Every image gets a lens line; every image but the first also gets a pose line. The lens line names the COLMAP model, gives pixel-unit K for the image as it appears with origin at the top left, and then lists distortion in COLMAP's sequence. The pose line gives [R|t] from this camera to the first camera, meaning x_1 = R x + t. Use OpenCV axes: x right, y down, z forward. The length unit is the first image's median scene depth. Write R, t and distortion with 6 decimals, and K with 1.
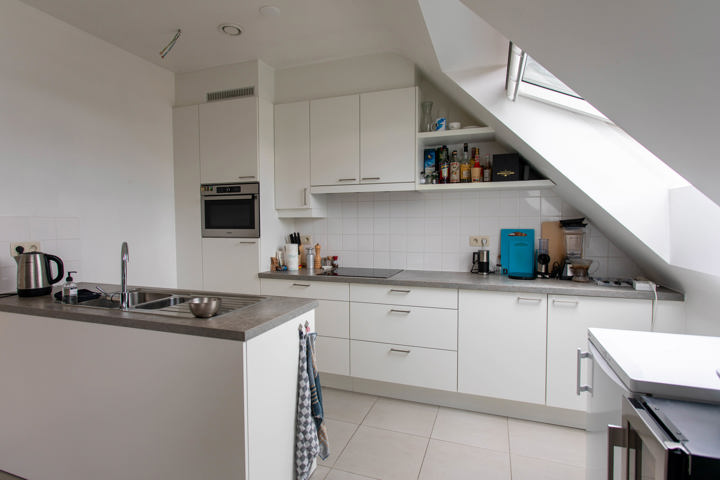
lens RADIAL K [[370.8, 0, 360.0], [0, 370.8, 240.0], [0, 0, 1]] dist [-0.000182, 0.000313]
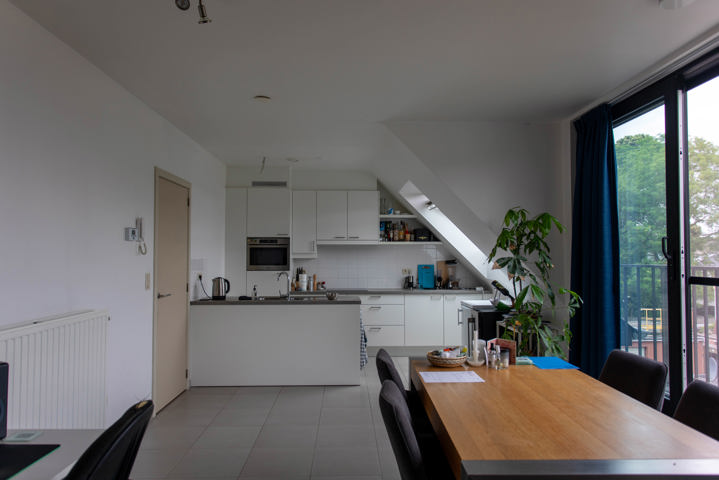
lens RADIAL K [[473.1, 0, 359.5], [0, 473.1, 240.0], [0, 0, 1]] dist [0.006163, 0.001389]
pose [[0.930355, 0.015959, 0.366313, -0.824798], [0.013760, 0.996829, -0.078376, 0.030995], [-0.366402, 0.077958, 0.927185, -1.206337]]
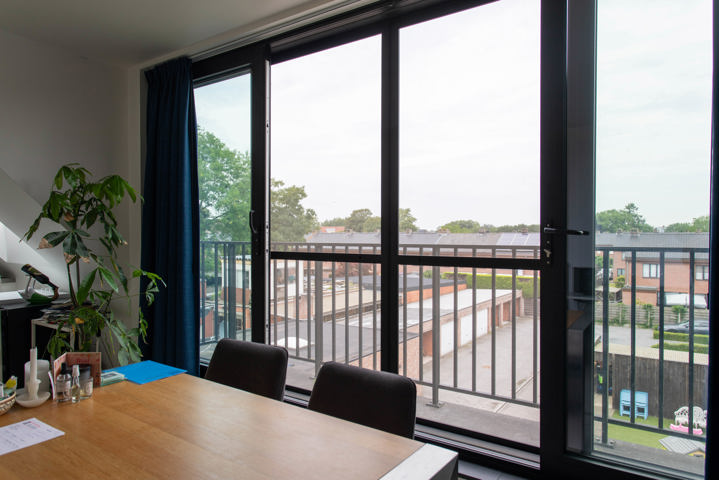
lens RADIAL K [[473.1, 0, 359.5], [0, 473.1, 240.0], [0, 0, 1]] dist [0.006163, 0.001389]
pose [[0.260208, -0.004619, 0.965542, -0.720688], [0.040879, 0.999145, -0.006236, 0.028630], [-0.964687, 0.041093, 0.260174, -0.953929]]
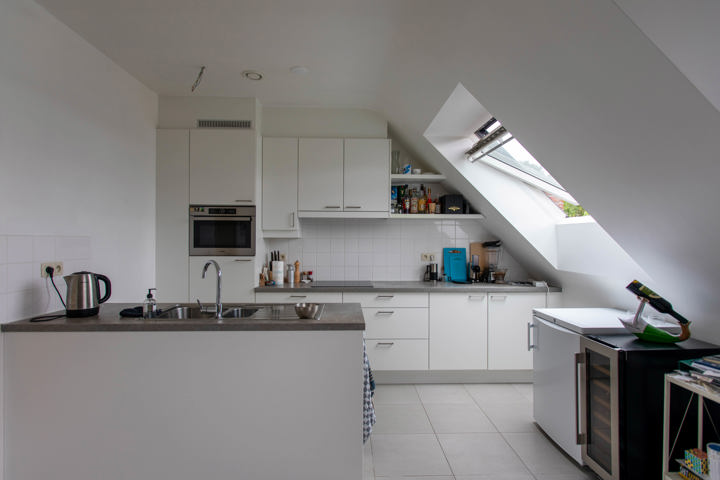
lens RADIAL K [[365.4, 0, 360.0], [0, 365.4, 240.0], [0, 0, 1]] dist [-0.002074, -0.000232]
pose [[0.929028, 0.007546, 0.369934, -0.413854], [0.009564, 0.998968, -0.044397, -0.002147], [-0.369887, 0.044784, 0.927997, -0.139036]]
